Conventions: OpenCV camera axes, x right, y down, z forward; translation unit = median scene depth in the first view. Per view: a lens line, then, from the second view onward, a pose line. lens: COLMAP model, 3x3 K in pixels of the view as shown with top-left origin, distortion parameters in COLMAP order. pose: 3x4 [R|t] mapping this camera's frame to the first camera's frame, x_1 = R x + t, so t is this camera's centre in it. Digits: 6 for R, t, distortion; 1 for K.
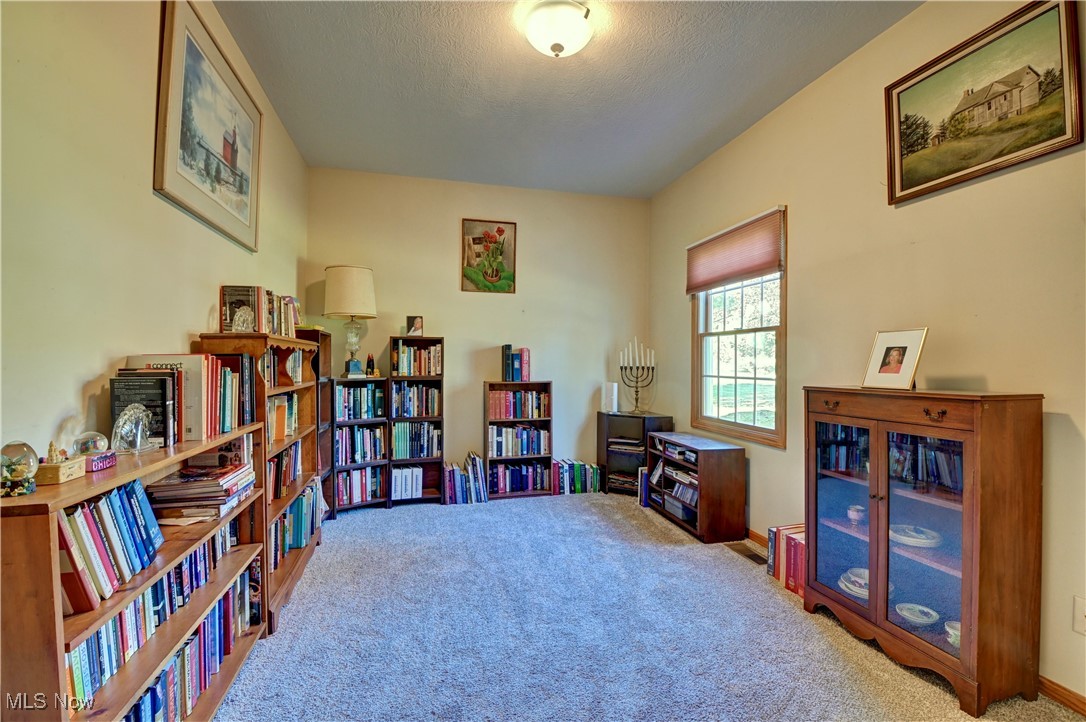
lens RADIAL K [[475.8, 0, 541.6], [0, 475.8, 360.3], [0, 0, 1]] dist [-0.001881, -0.014052]
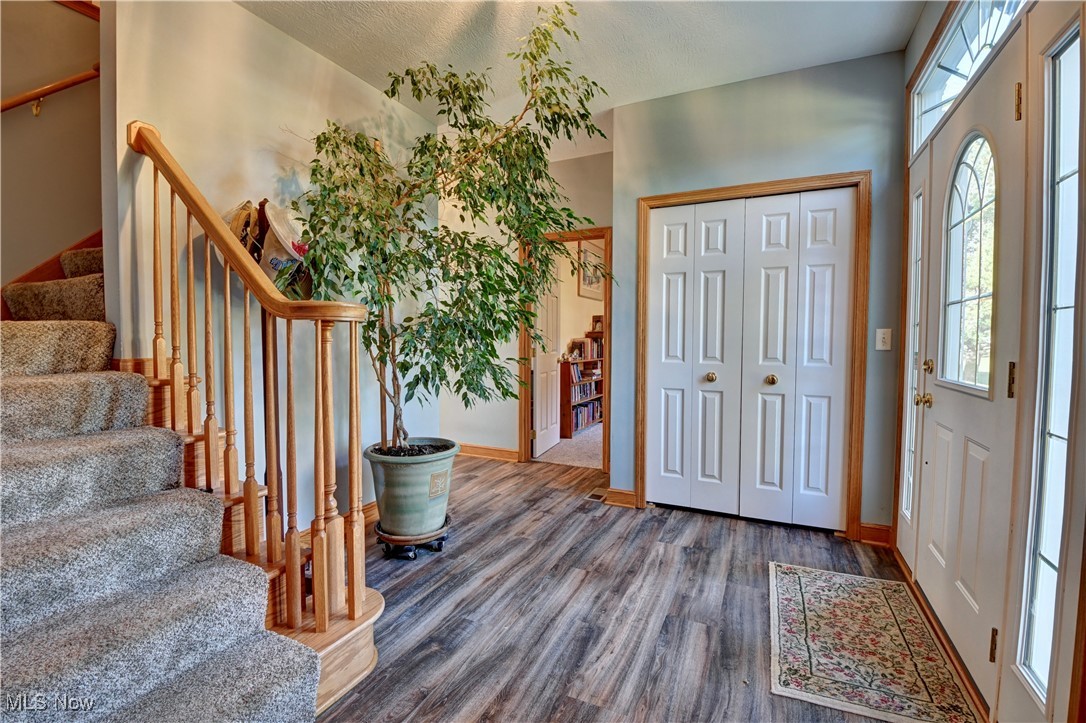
lens RADIAL K [[475.8, 0, 539.7], [0, 475.8, 362.4], [0, 0, 1]] dist [-0.001881, -0.014052]
pose [[0.763022, 0.025401, -0.645874, 1.324947], [0.004491, 0.998995, 0.044594, 0.010978], [0.646357, -0.036927, 0.762141, -1.979484]]
